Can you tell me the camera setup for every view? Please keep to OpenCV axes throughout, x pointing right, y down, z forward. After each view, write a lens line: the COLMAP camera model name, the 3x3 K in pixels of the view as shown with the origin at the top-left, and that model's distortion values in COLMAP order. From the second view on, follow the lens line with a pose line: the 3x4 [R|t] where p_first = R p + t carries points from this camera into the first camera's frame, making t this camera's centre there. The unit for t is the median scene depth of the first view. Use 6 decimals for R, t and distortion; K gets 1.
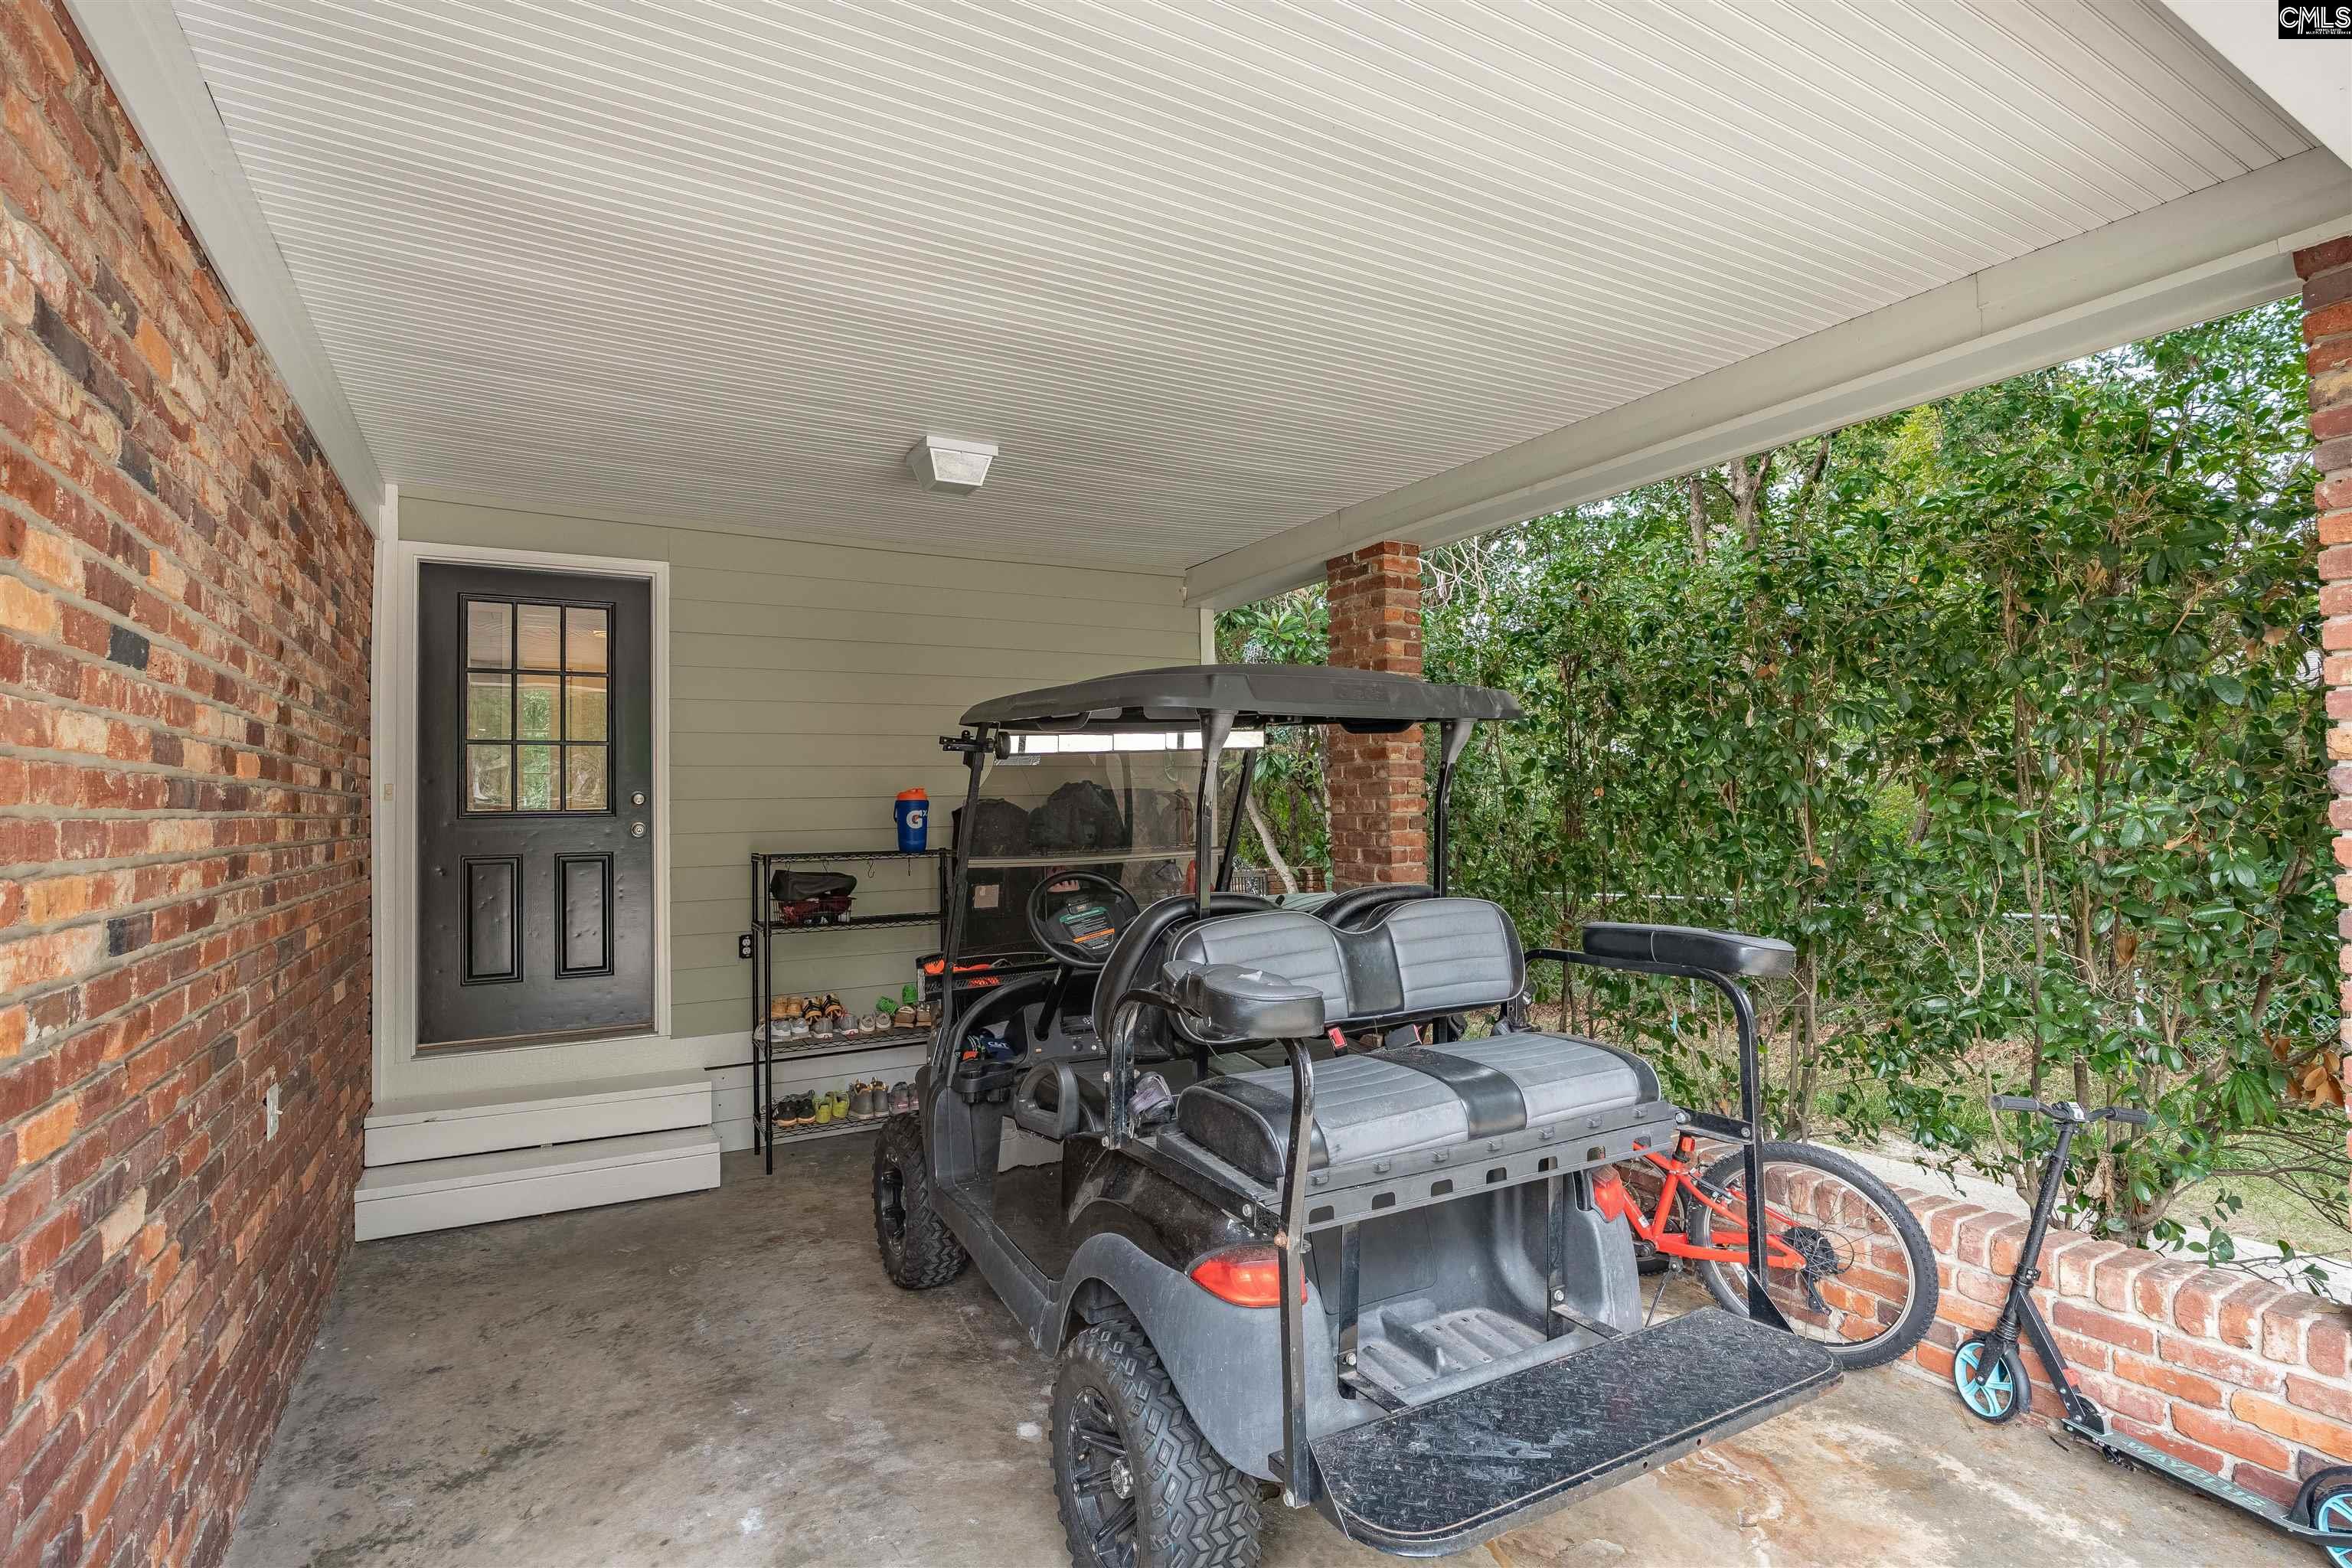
lens RADIAL K [[1115.4, 0, 1176.0], [0, 1115.4, 784.0], [0, 0, 1]] dist [-0.025668, 0.000371]
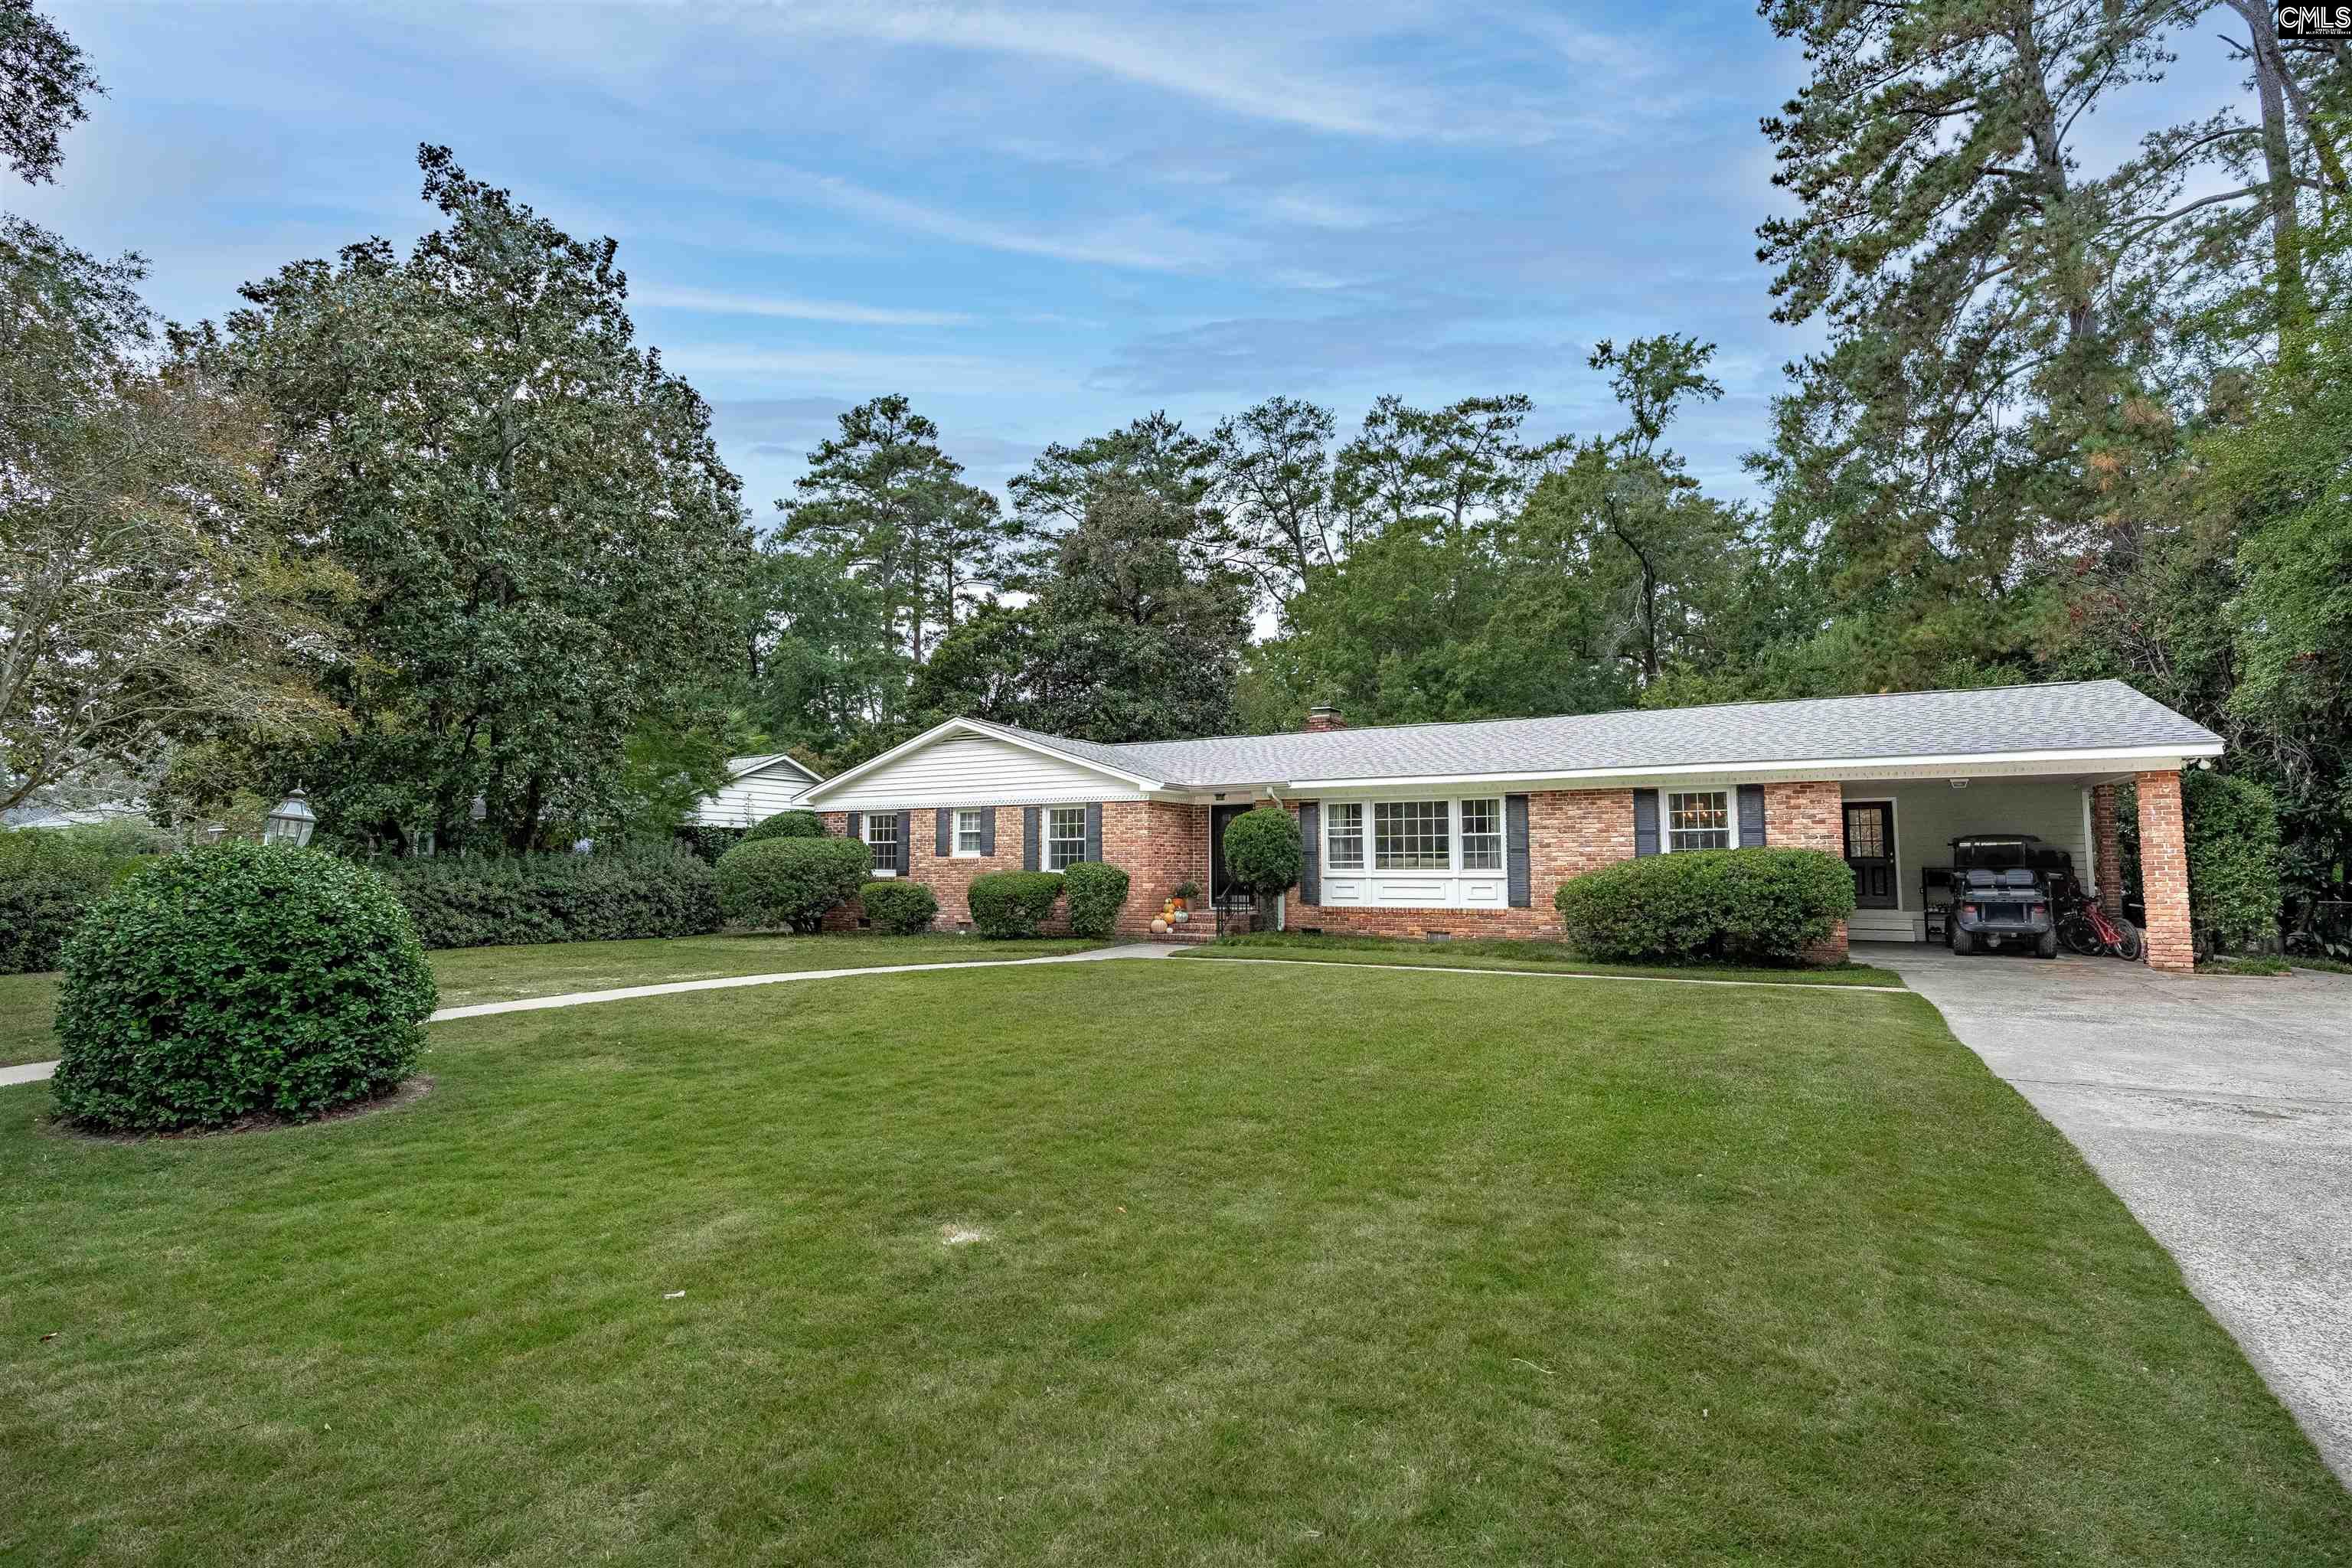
lens RADIAL K [[1097.1, 0, 1177.1], [0, 1097.1, 776.3], [0, 0, 1]] dist [-0.027919, 0.004286]
pose [[0.508308, -0.061520, -0.858975, 1.754866], [0.015965, 0.997947, -0.062026, -0.069541], [0.861027, 0.017815, 0.508247, -3.562870]]
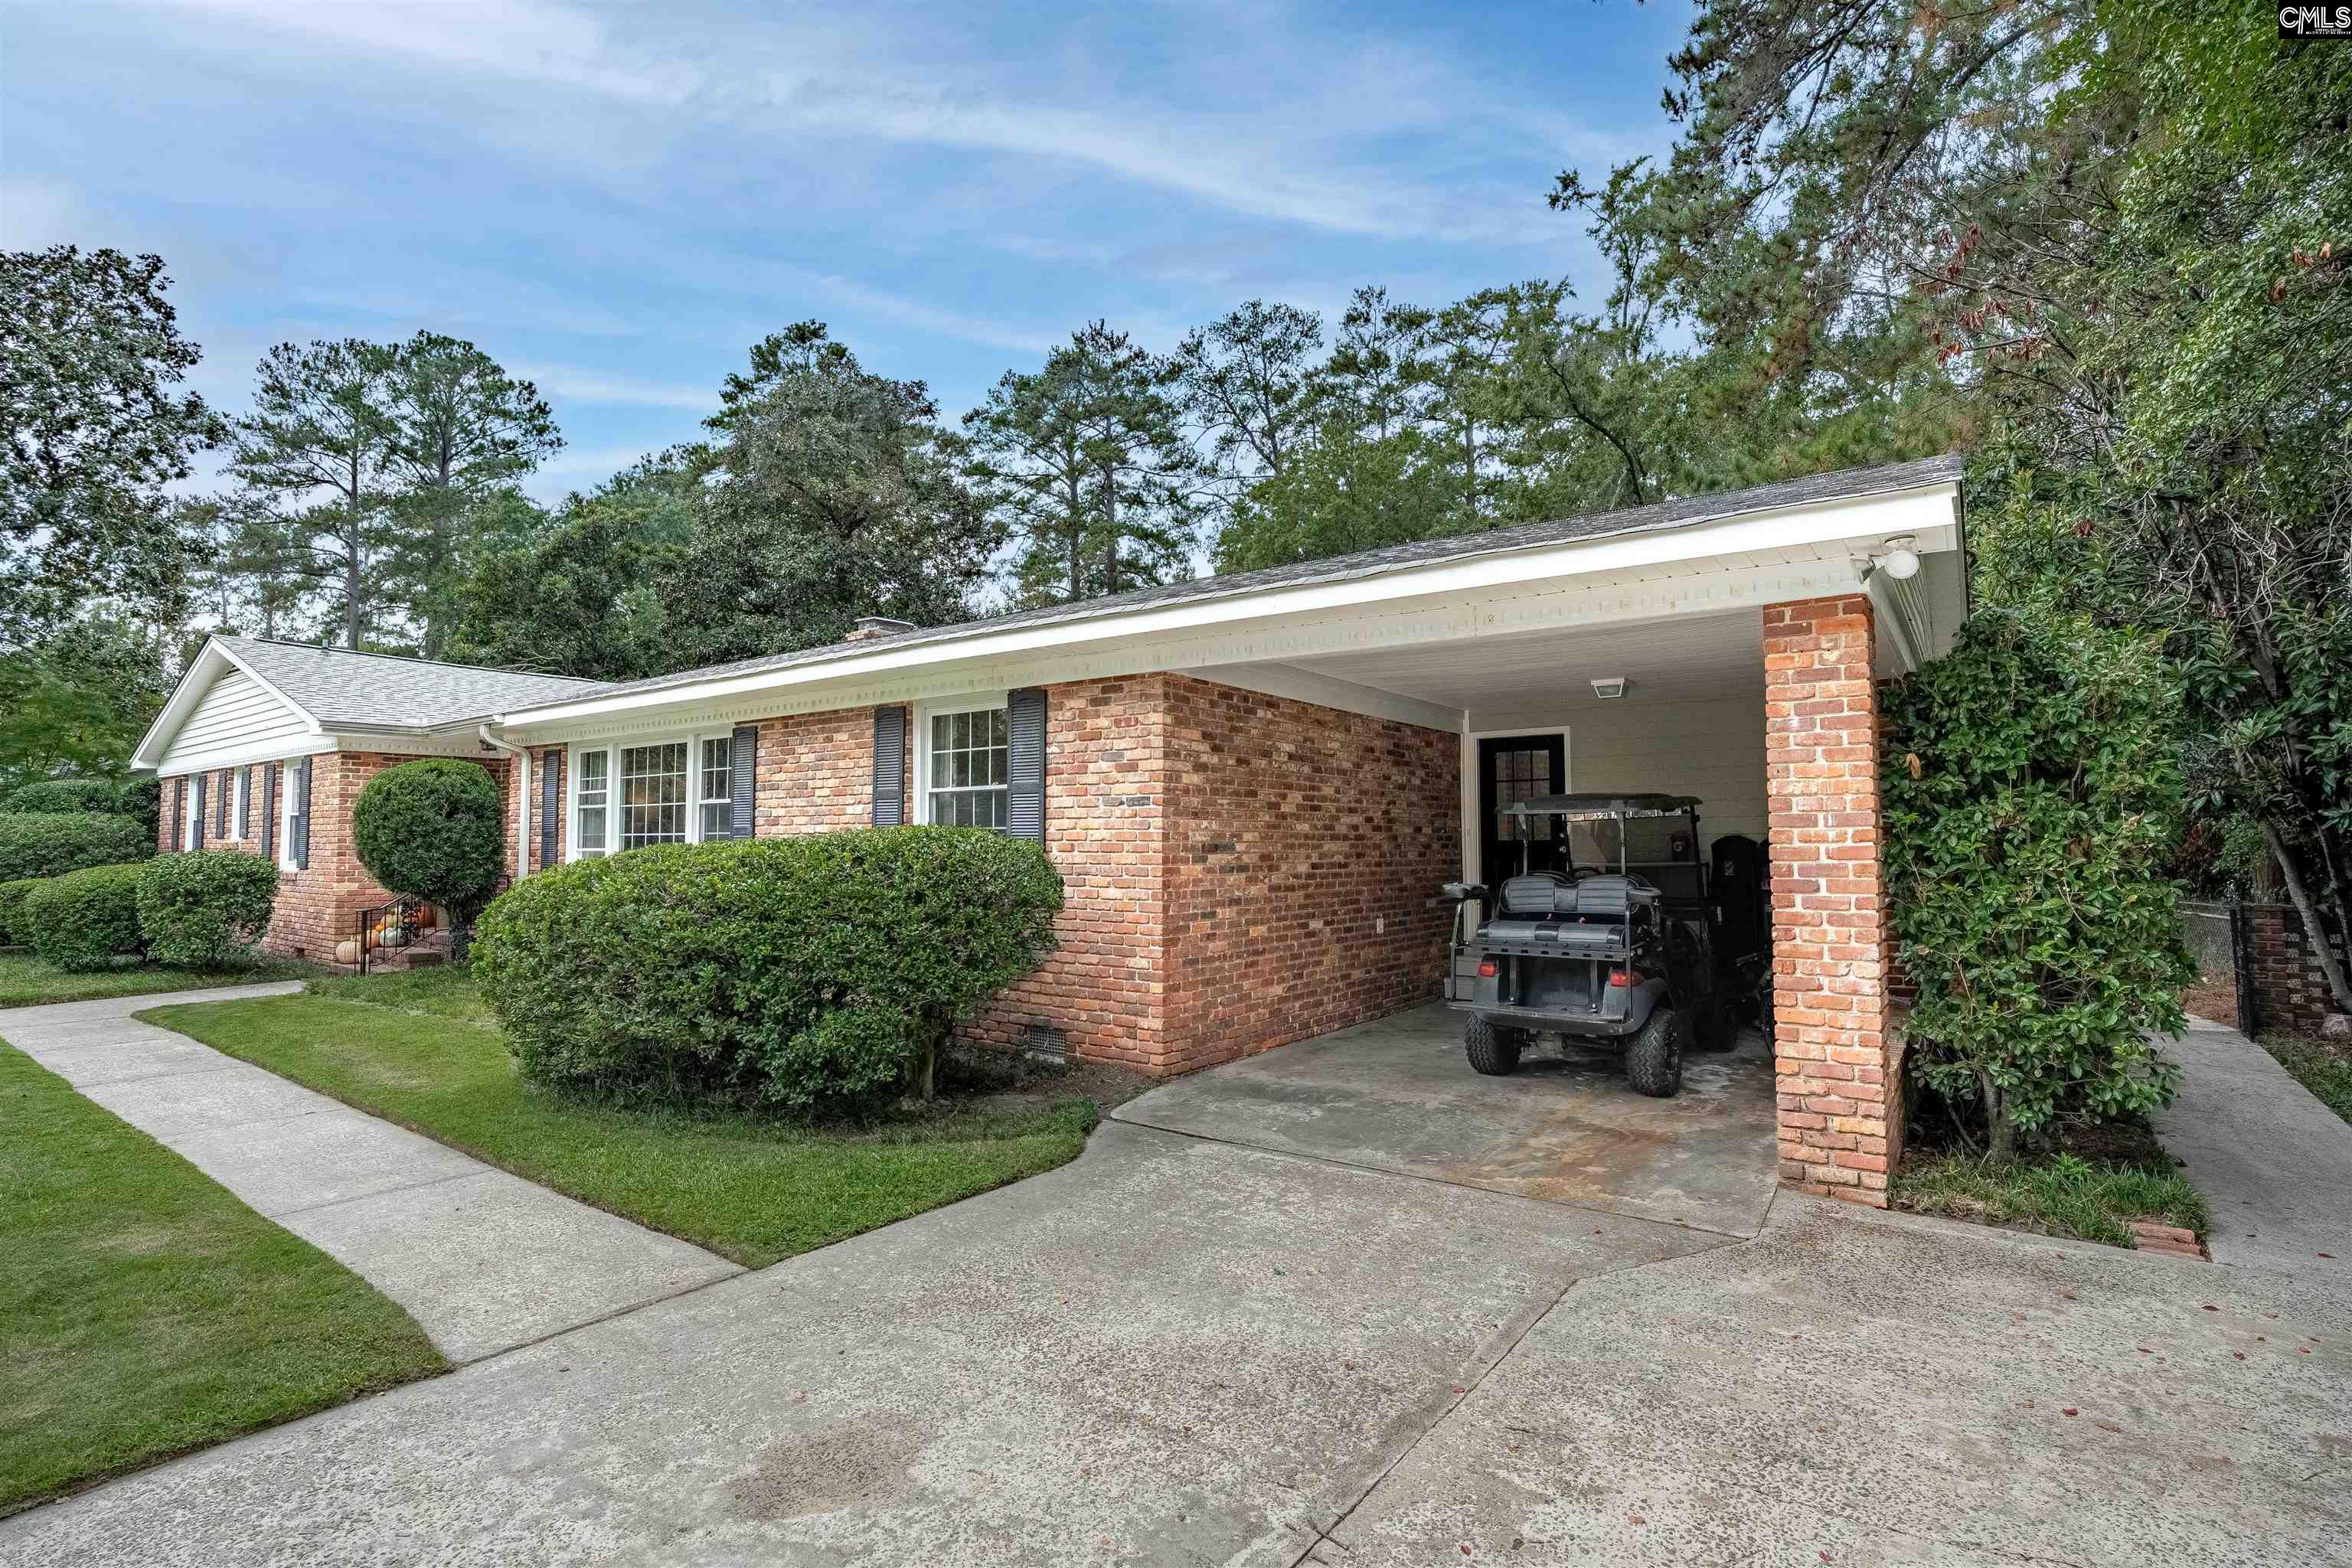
lens RADIAL K [[1115.4, 0, 1176.0], [0, 1115.4, 784.0], [0, 0, 1]] dist [-0.025668, 0.000371]
pose [[0.403438, -0.038597, -0.914192, 1.271002], [0.020561, 0.999240, -0.033114, -0.030060], [0.914776, -0.005437, 0.403925, -0.604628]]
